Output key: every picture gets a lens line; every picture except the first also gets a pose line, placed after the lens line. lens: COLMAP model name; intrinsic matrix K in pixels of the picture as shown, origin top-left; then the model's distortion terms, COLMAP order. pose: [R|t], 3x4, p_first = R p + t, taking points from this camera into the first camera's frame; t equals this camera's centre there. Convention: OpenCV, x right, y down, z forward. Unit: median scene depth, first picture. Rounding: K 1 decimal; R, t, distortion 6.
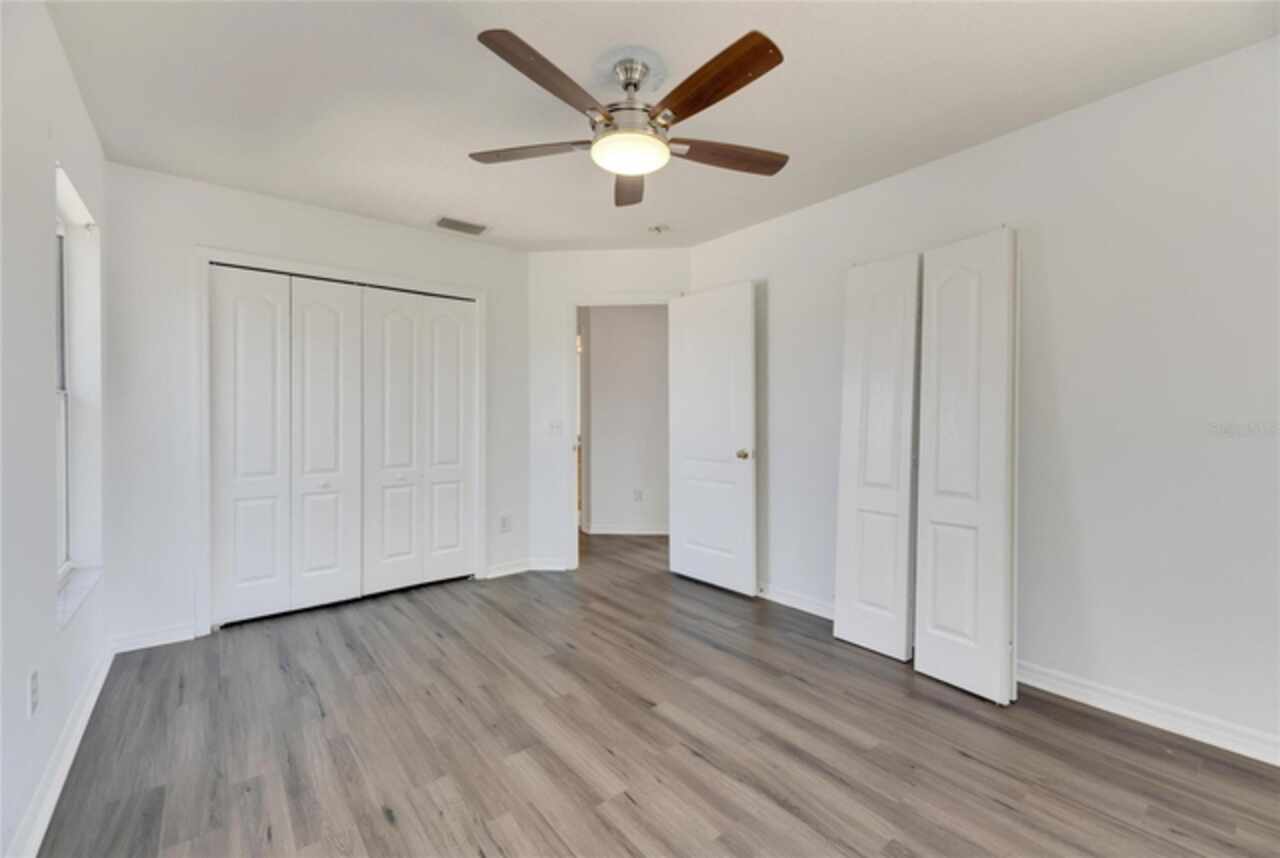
lens RADIAL K [[534.5, 0, 640.0], [0, 534.5, 429.0], [0, 0, 1]] dist [0.000355, -0.000027]
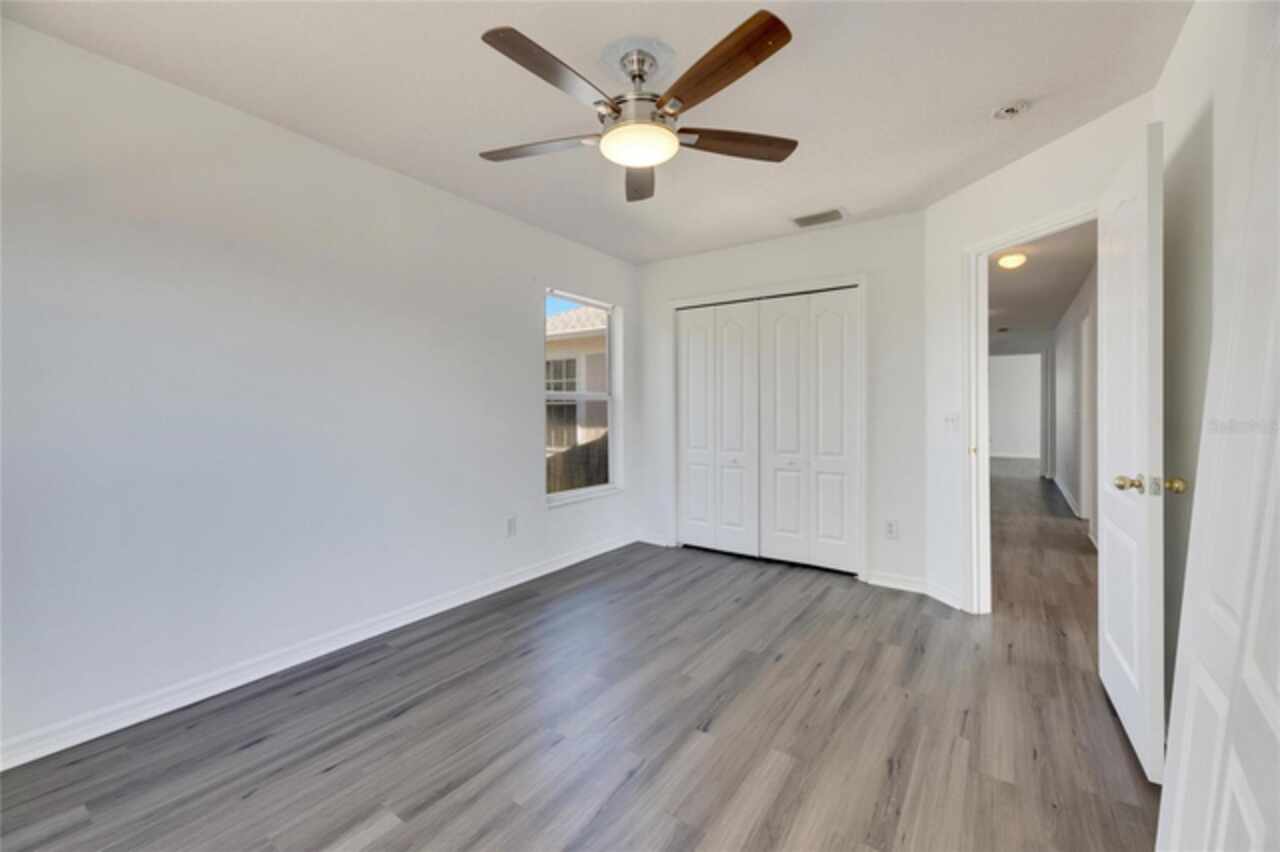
lens RADIAL K [[515.8, 0, 641.4], [0, 515.8, 429.6], [0, 0, 1]] dist [0.001774, -0.000129]
pose [[0.263040, 0.041424, -0.963895, 0.571345], [-0.021873, 0.999077, 0.036967, -0.013676], [0.964537, 0.011360, 0.263703, 0.465464]]
